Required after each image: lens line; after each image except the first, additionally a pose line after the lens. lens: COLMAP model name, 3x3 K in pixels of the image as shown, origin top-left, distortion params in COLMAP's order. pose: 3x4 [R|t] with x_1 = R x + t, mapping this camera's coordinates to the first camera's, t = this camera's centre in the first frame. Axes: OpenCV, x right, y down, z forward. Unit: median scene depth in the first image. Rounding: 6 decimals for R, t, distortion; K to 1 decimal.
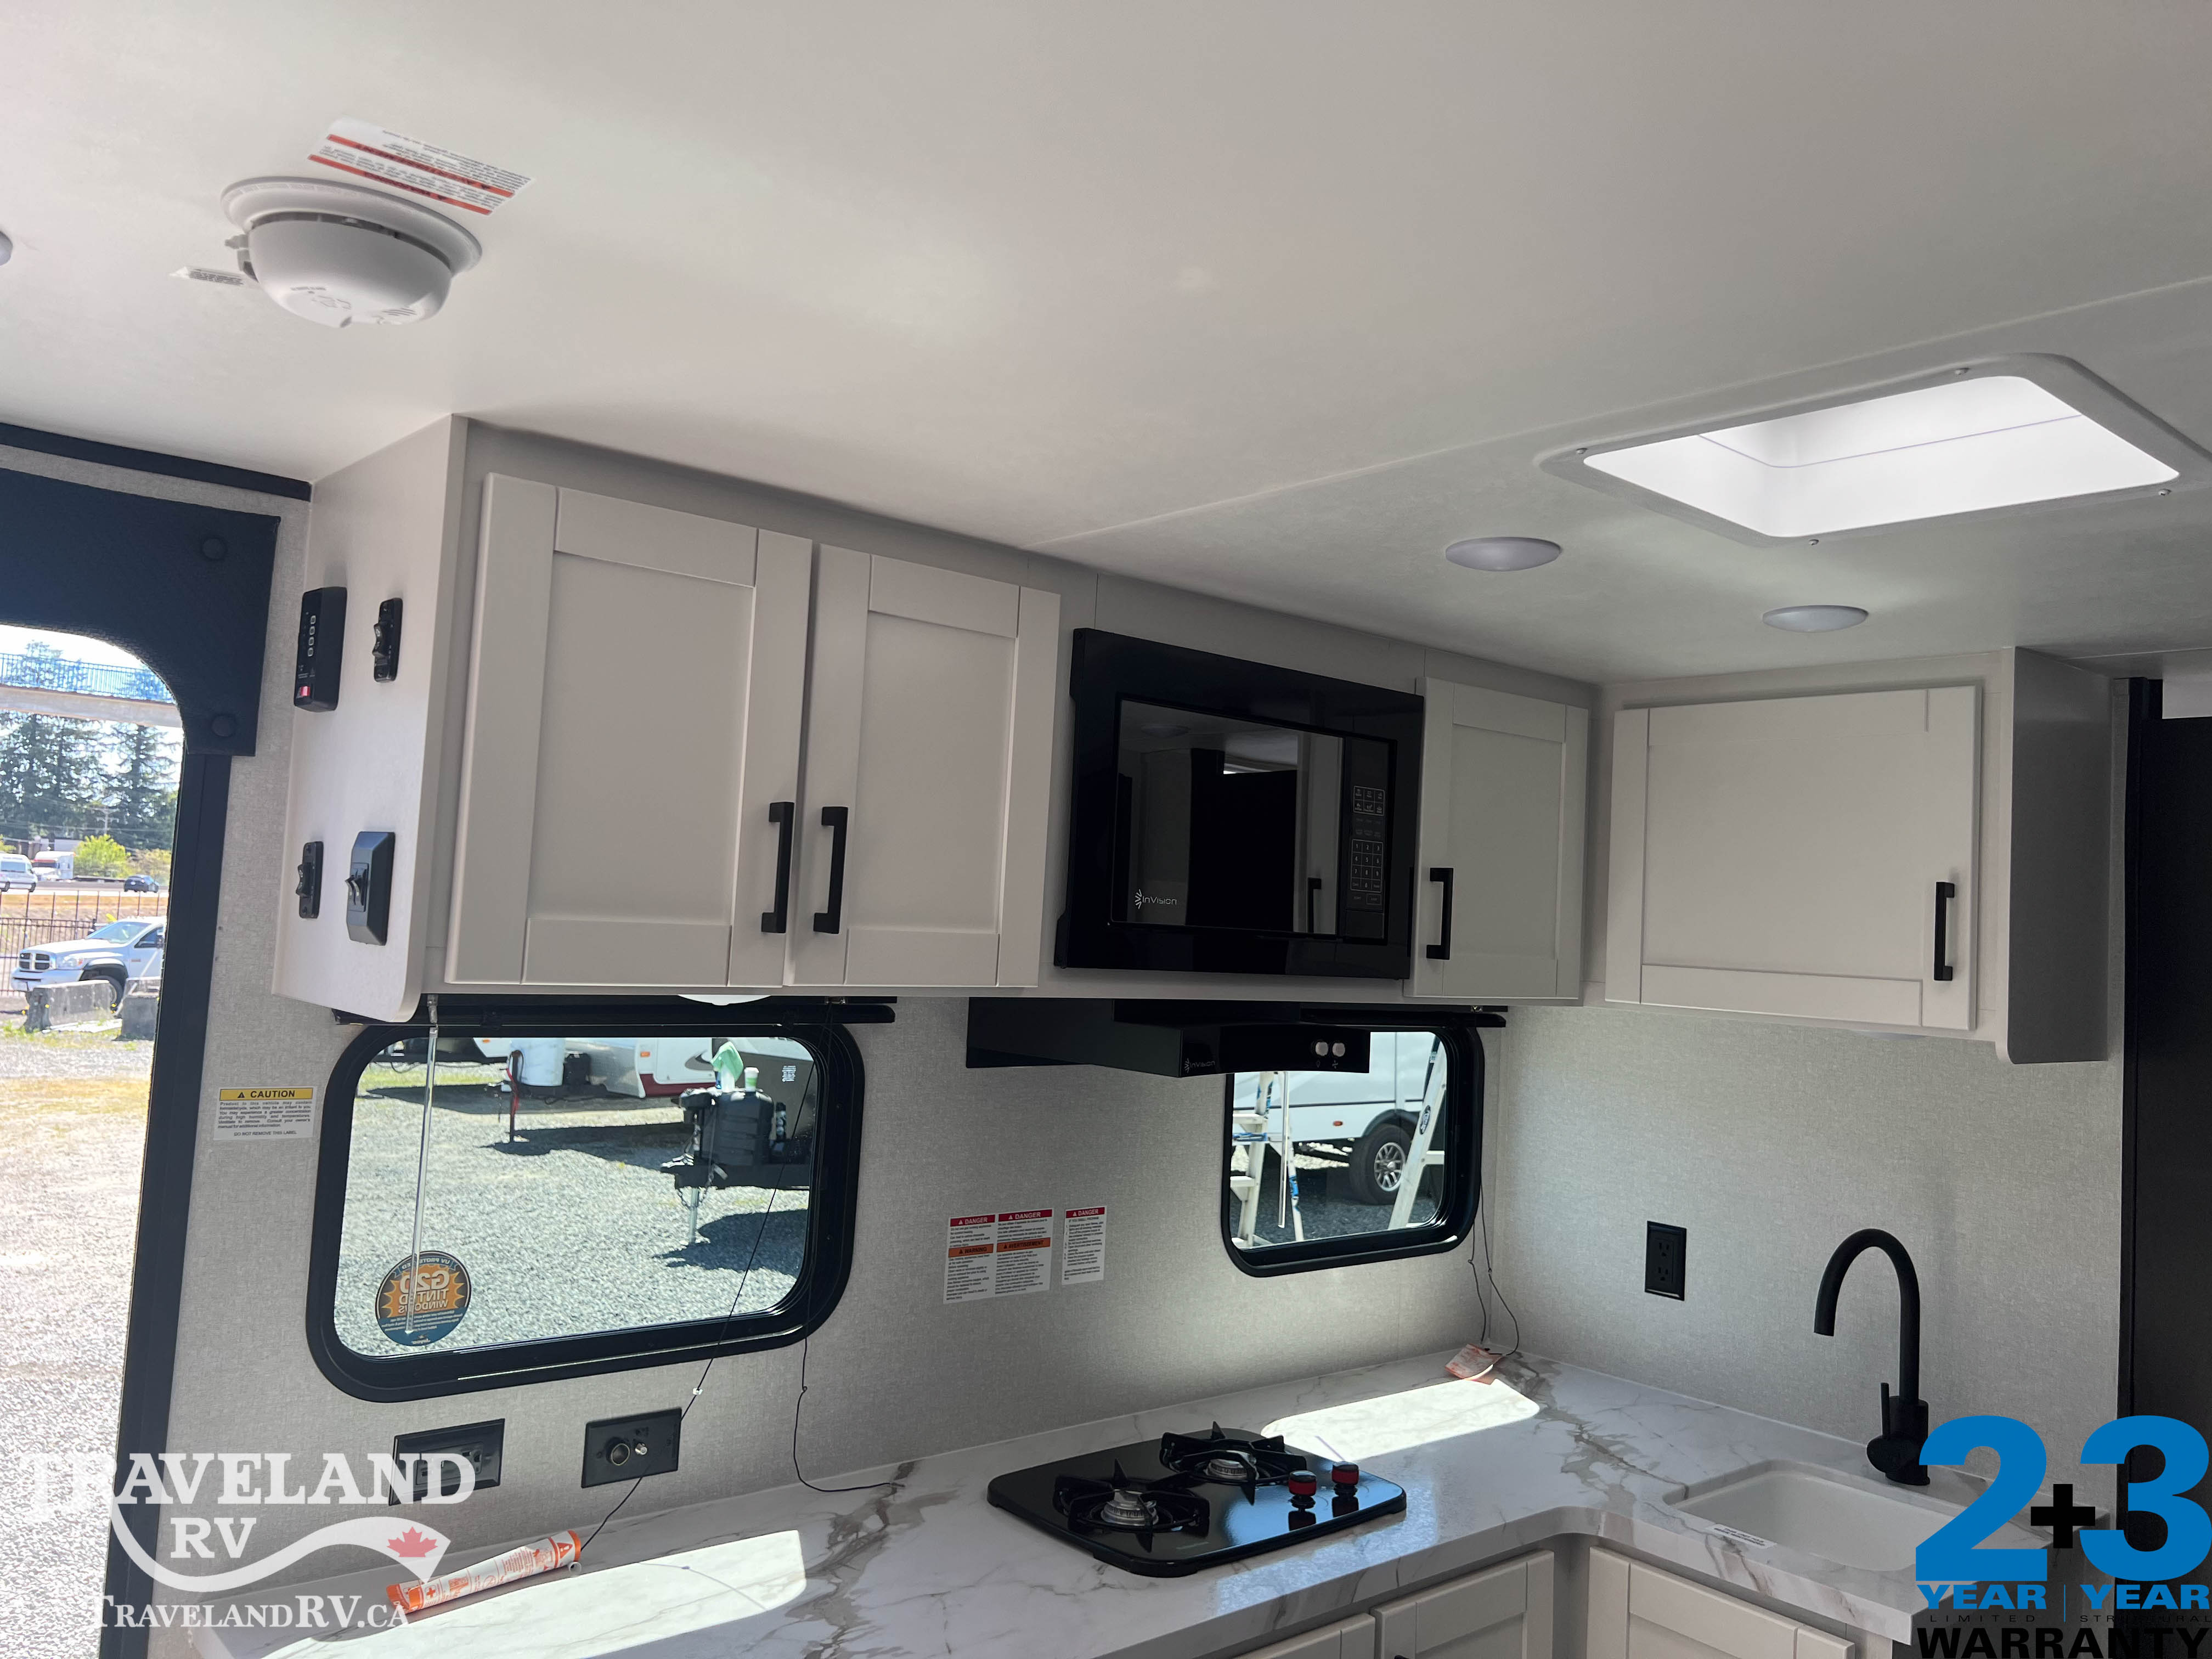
lens RADIAL K [[1675.8, 0, 1103.5], [0, 1675.8, 810.3], [0, 0, 1]] dist [0.055404, -0.067018]
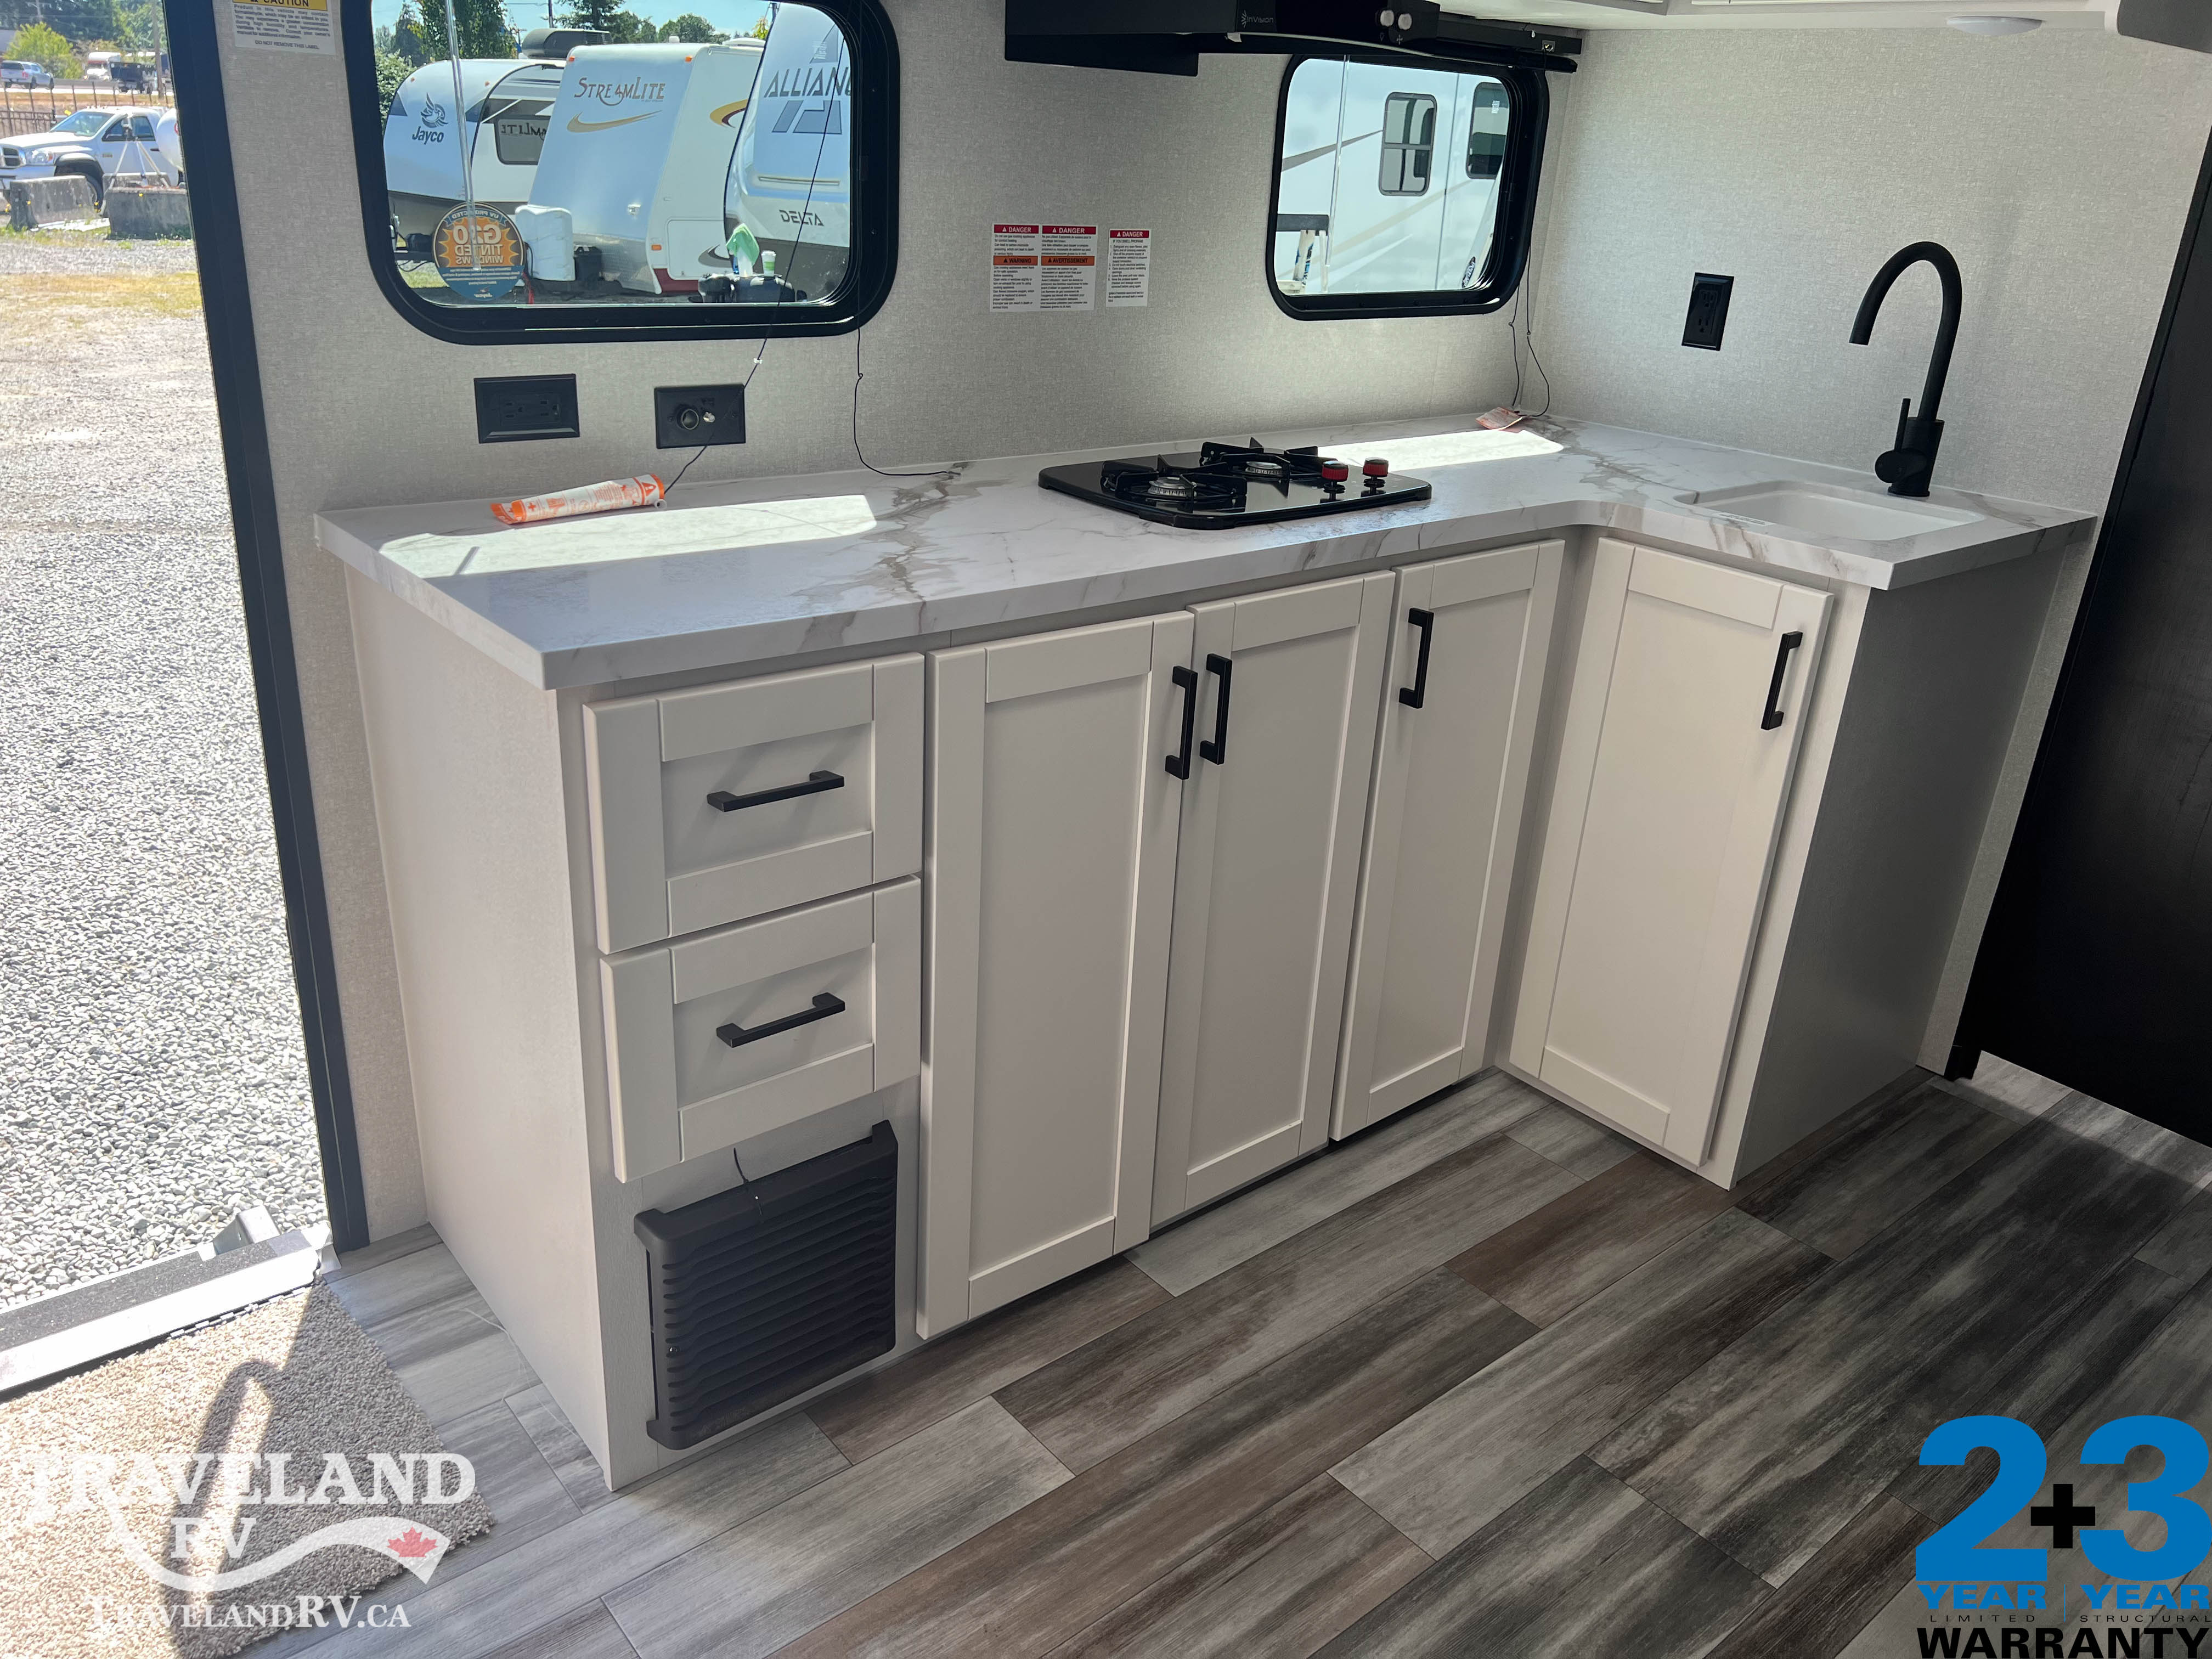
lens RADIAL K [[1671.6, 0, 1110.2], [0, 1671.6, 824.3], [0, 0, 1]] dist [0.052092, -0.061713]
pose [[0.999935, 0.006747, -0.009237, -0.011079], [-0.002027, 0.899270, 0.437390, 0.124600], [0.011258, -0.437343, 0.899225, -0.039504]]
